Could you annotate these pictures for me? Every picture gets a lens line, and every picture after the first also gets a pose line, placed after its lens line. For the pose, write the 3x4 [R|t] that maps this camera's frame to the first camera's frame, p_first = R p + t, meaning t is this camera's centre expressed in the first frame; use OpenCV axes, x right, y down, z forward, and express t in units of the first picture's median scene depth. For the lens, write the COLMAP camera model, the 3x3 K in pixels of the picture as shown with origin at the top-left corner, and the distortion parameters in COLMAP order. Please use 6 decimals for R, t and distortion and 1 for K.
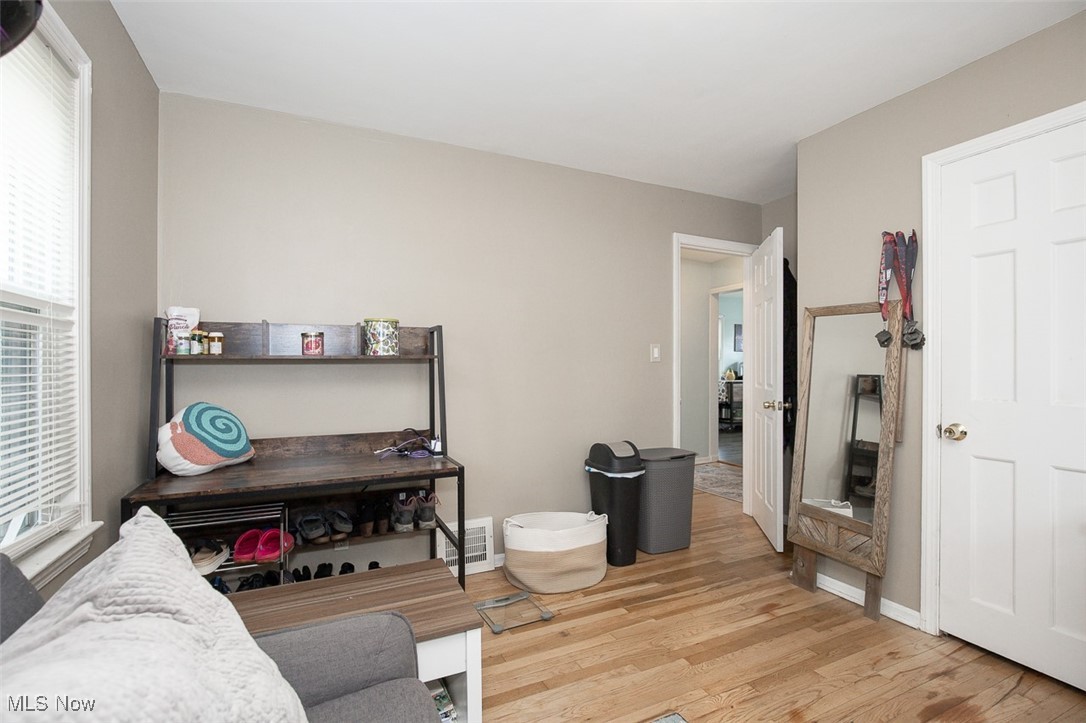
lens RADIAL K [[497.1, 0, 555.5], [0, 497.1, 366.5], [0, 0, 1]] dist [-0.009337, 0.000316]
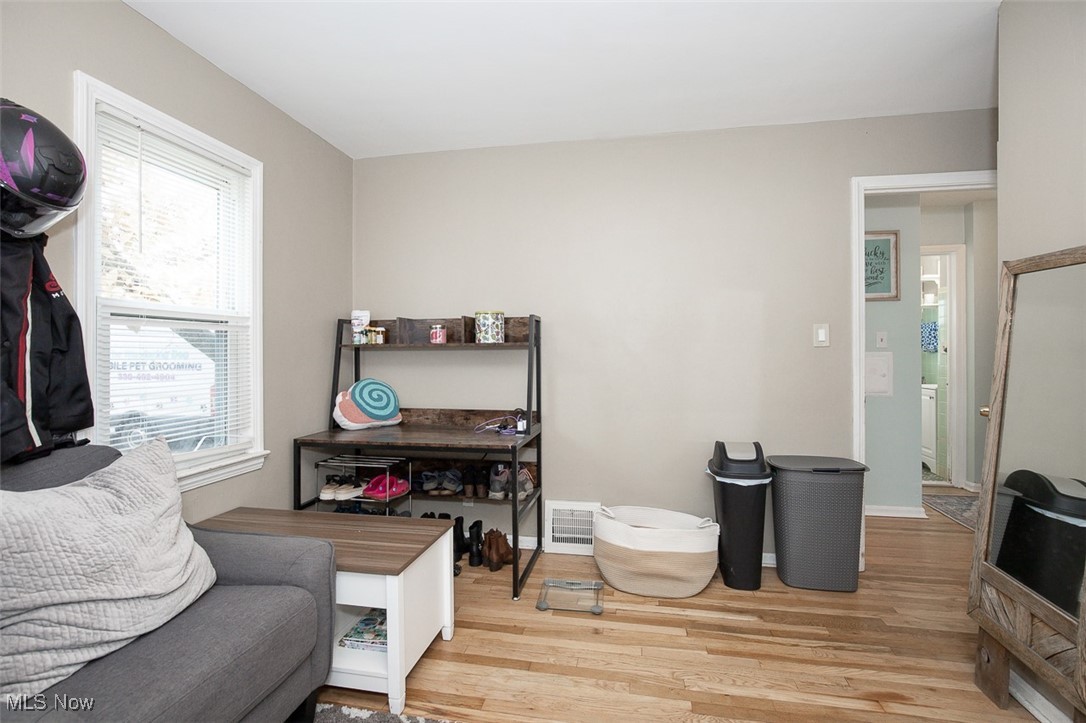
lens RADIAL K [[506.7, 0, 544.2], [0, 506.7, 356.1], [0, 0, 1]] dist [-0.012686, 0.000932]
pose [[0.799689, 0.006018, -0.600384, 0.461751], [0.000901, 0.999937, 0.011223, -0.005292], [0.600413, -0.009516, 0.799633, 0.141627]]
